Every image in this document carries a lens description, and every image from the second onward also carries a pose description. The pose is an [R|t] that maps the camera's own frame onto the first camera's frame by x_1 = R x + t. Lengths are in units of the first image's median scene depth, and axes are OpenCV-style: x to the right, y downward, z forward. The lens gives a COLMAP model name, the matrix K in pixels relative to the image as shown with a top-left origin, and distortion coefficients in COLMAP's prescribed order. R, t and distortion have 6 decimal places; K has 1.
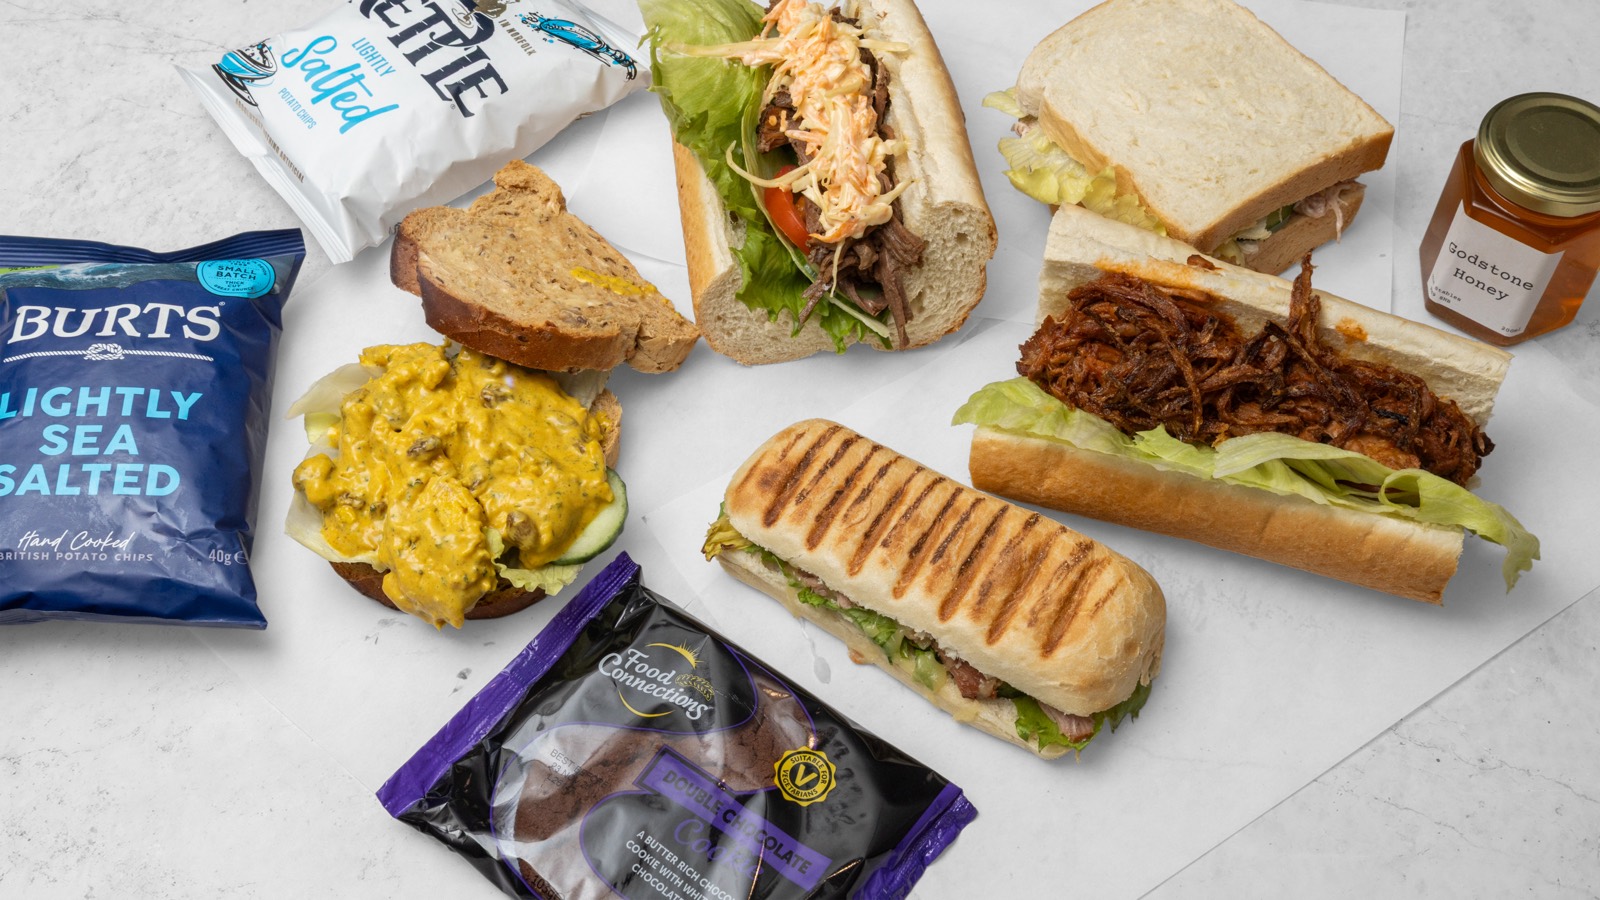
lens RADIAL K [[1787.0, 0, 800.0], [0, 1787.0, 450.0], [0, 0, 1]] dist [0.020339, -0.018698]
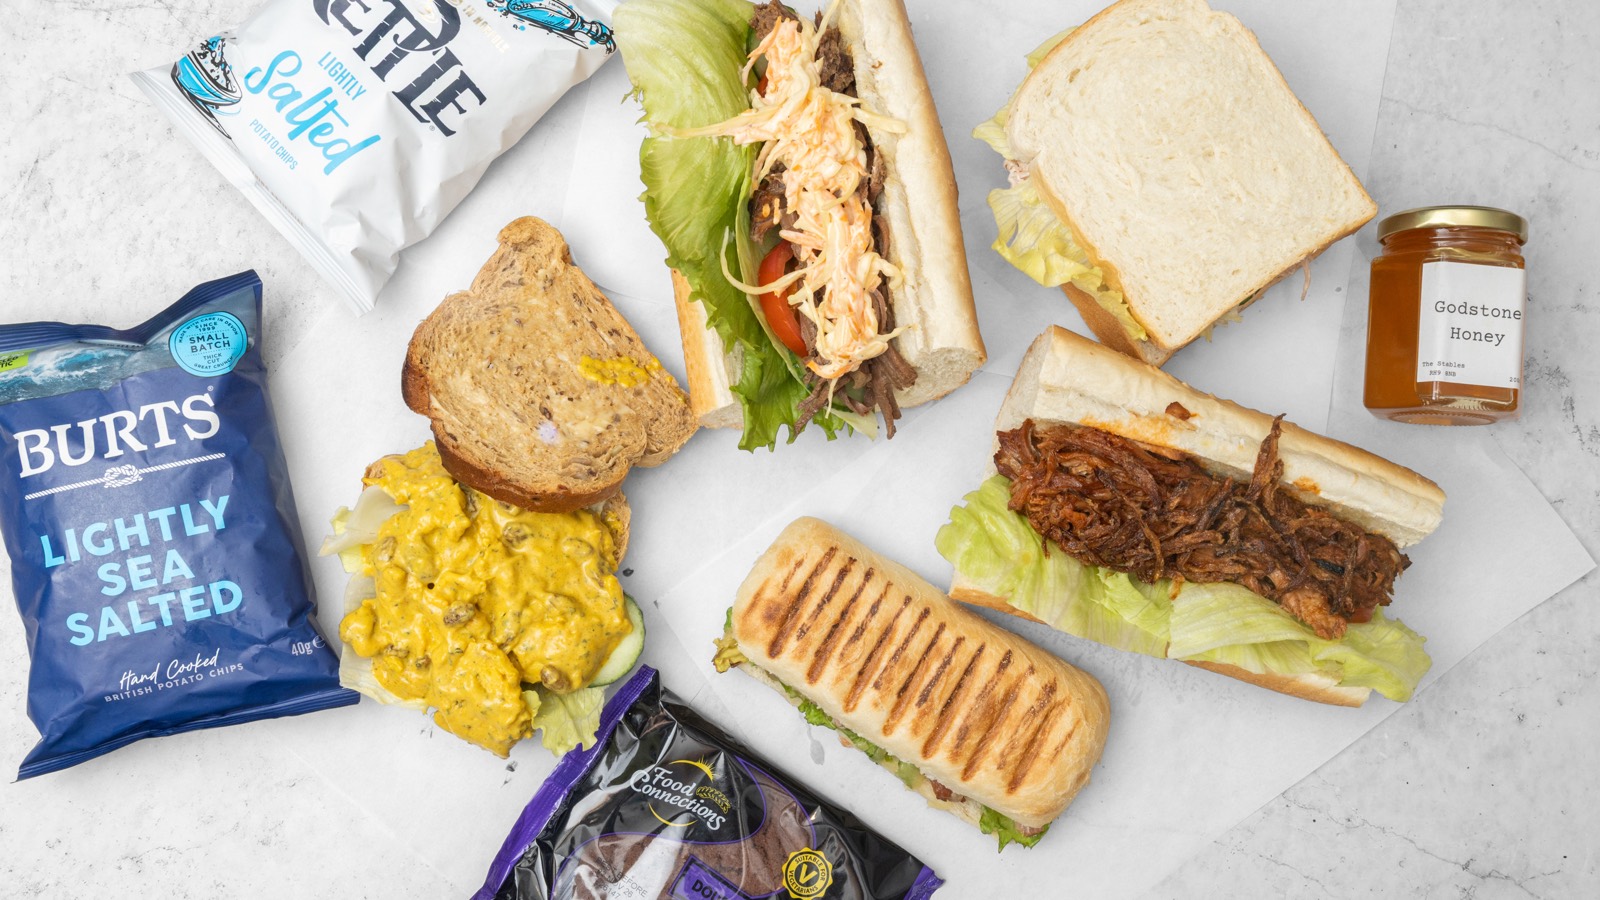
lens RADIAL K [[1487.8, 0, 800.0], [0, 1487.8, 450.0], [0, 0, 1]] dist [0.009086, 0.016150]
pose [[0.998093, -0.016881, 0.059375, -0.053682], [-0.014993, 0.866777, 0.498470, -0.536702], [-0.059880, -0.498409, 0.864871, 0.247688]]
